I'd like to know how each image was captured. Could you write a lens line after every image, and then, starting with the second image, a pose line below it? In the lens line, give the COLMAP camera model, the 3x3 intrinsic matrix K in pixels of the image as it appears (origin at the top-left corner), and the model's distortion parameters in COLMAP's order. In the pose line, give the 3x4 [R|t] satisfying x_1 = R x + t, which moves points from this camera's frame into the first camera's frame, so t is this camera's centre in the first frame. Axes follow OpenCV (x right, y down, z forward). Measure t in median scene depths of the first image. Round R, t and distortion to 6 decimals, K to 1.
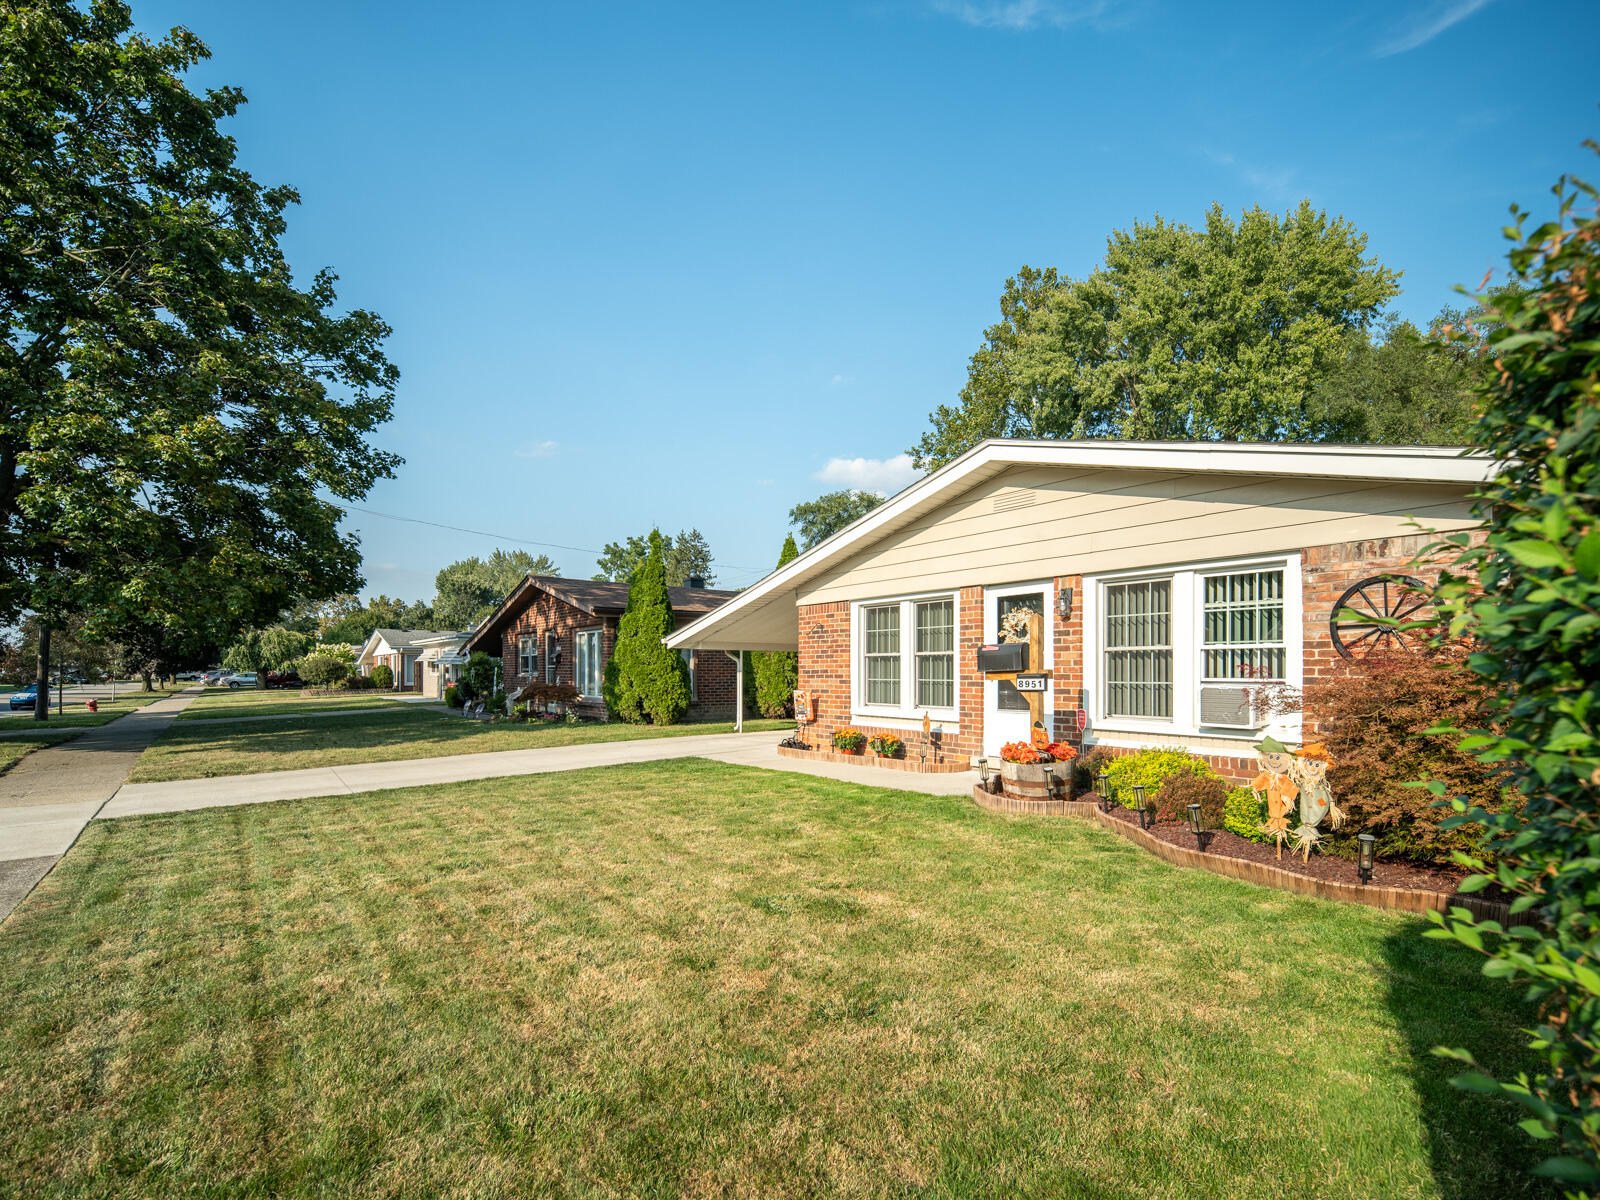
lens RADIAL K [[784.0, 0, 771.1], [0, 784.0, 657.2], [0, 0, 1]] dist [0.001266, -0.000164]
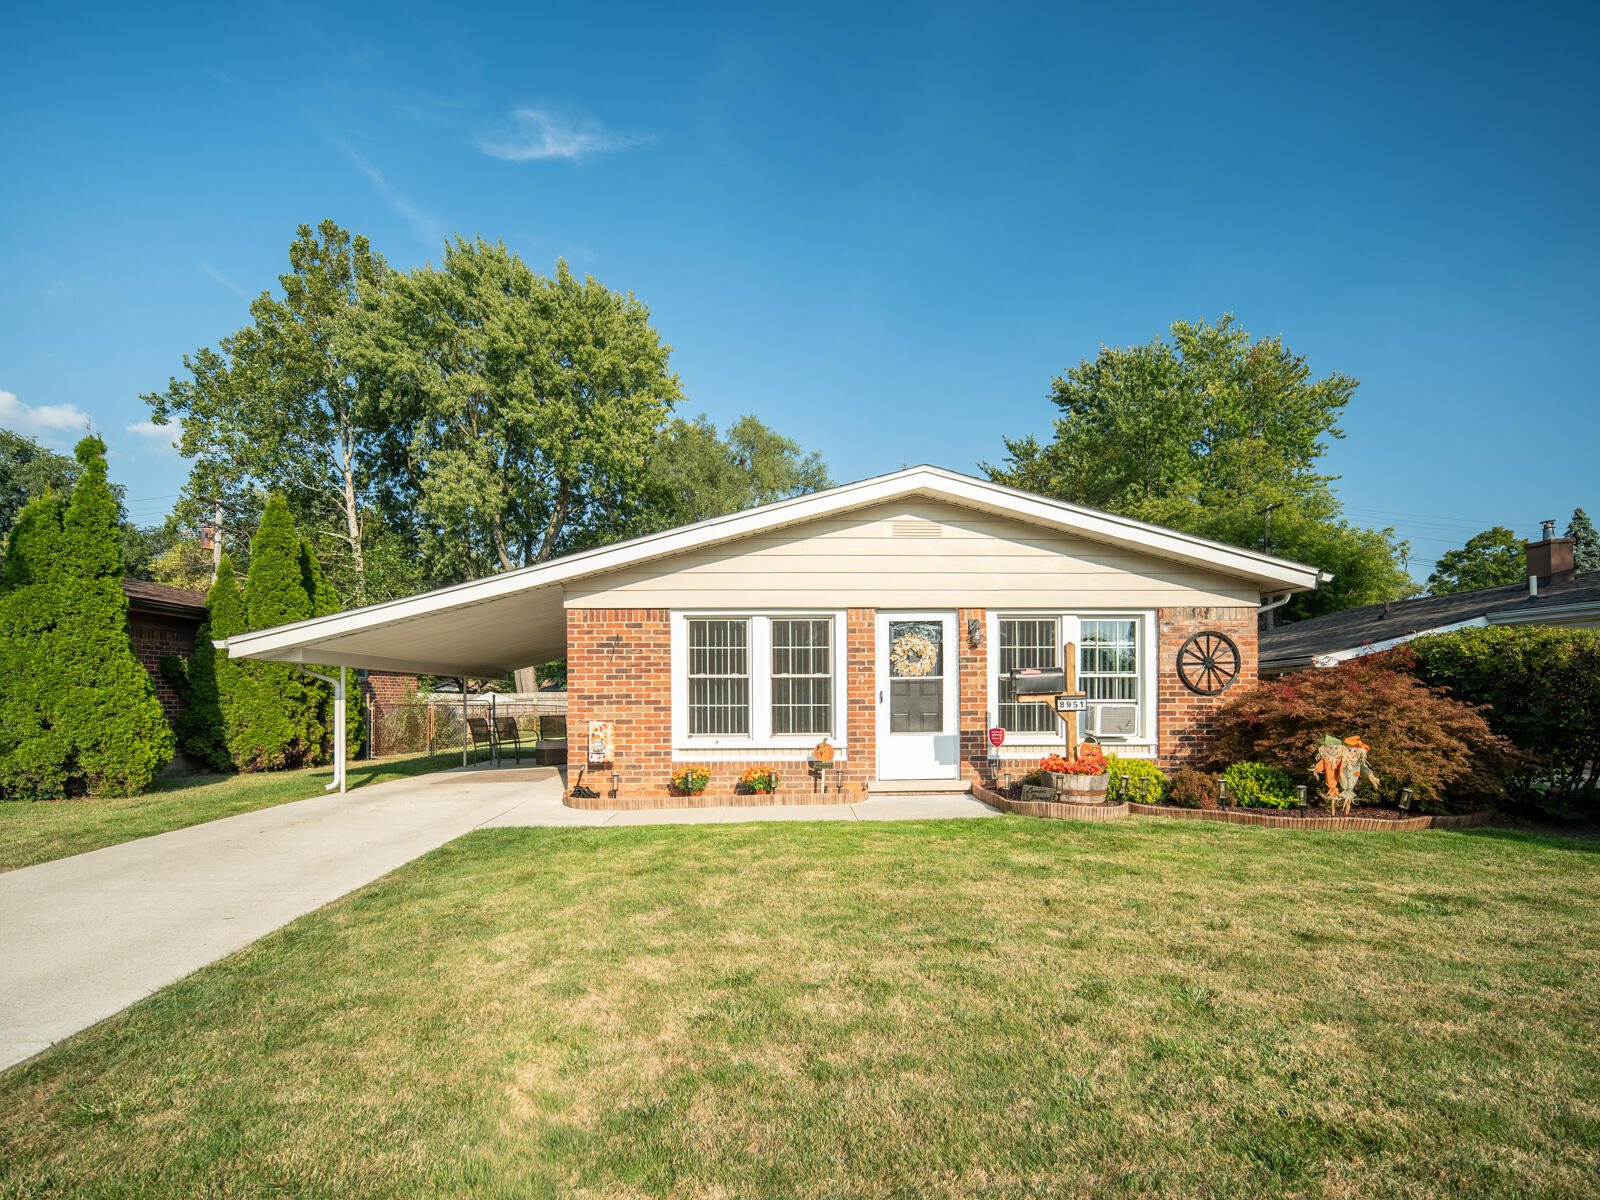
lens RADIAL K [[784.0, 0, 805.5], [0, 784.0, 710.6], [0, 0, 1]] dist [0.001266, -0.000164]
pose [[0.547134, -0.016942, 0.836873, -0.558585], [-0.009999, 0.999592, 0.026773, 0.010795], [-0.836985, -0.023016, 0.546741, 0.484787]]
